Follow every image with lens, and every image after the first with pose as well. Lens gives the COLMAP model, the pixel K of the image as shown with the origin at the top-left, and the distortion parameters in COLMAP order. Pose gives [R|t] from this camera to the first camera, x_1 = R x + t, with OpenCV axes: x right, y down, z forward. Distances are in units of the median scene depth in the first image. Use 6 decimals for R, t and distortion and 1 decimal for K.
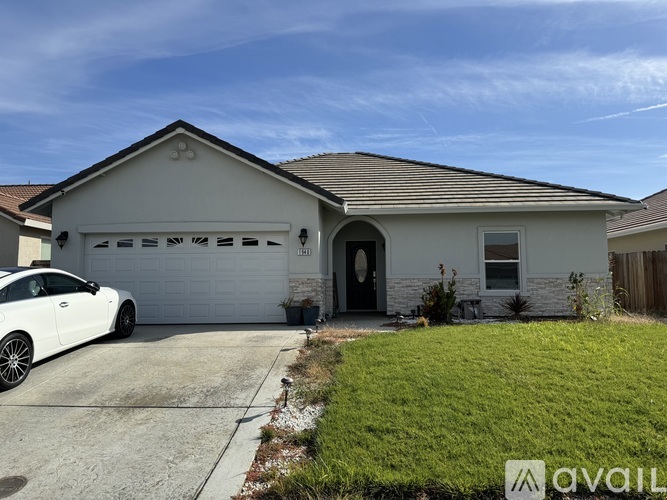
lens RADIAL K [[473.0, 0, 333.5], [0, 473.0, 250.0], [0, 0, 1]] dist [0.090508, -0.102935]
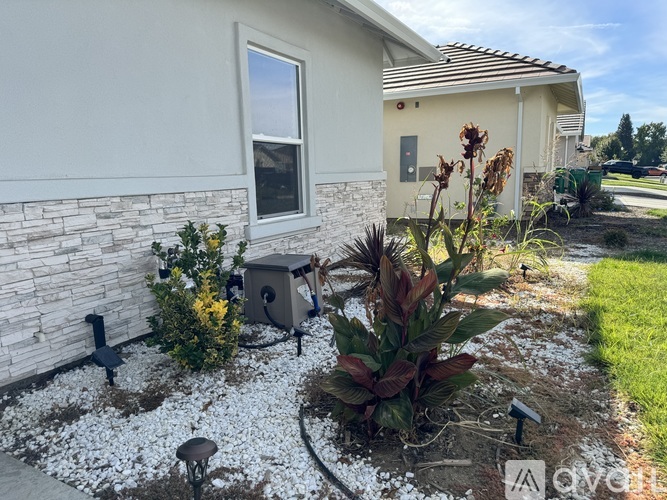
lens RADIAL K [[478.7, 0, 333.5], [0, 478.7, 250.0], [0, 0, 1]] dist [0.004418, -0.003390]
pose [[0.415913, -0.148253, 0.897239, 0.026570], [-0.046249, 0.981897, 0.183680, 0.040347], [-0.908228, -0.117892, 0.401527, 0.863746]]
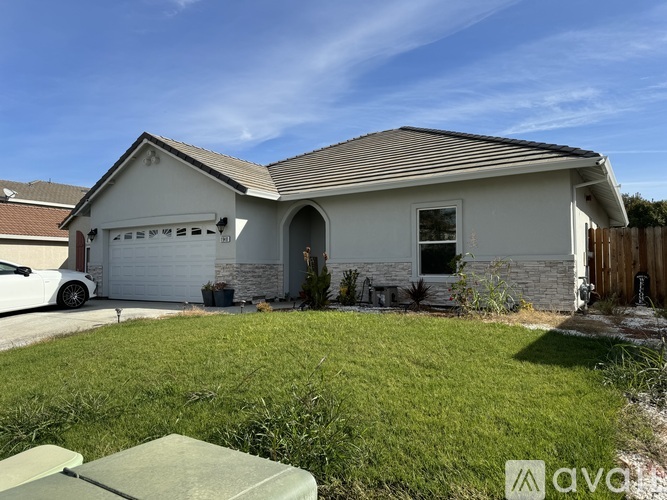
lens RADIAL K [[478.7, 0, 333.5], [0, 478.7, 250.0], [0, 0, 1]] dist [0.004418, -0.003390]
pose [[0.867293, -0.018306, -0.497462, 0.664818], [0.035770, 0.999032, 0.025600, 0.009920], [0.496512, -0.039997, 0.867108, 0.174929]]
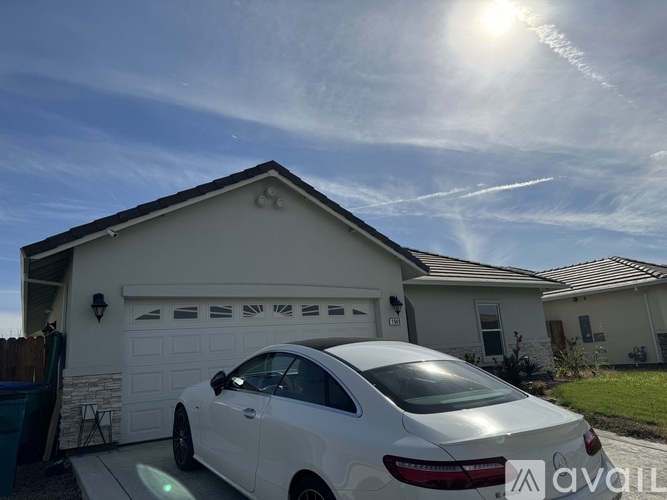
lens RADIAL K [[473.0, 0, 333.5], [0, 473.0, 250.0], [0, 0, 1]] dist [0.090508, -0.102935]
pose [[0.811547, 0.077388, 0.579139, -0.677668], [0.023921, 0.985958, -0.165269, 0.016193], [-0.583797, 0.147977, 0.798301, 0.302178]]
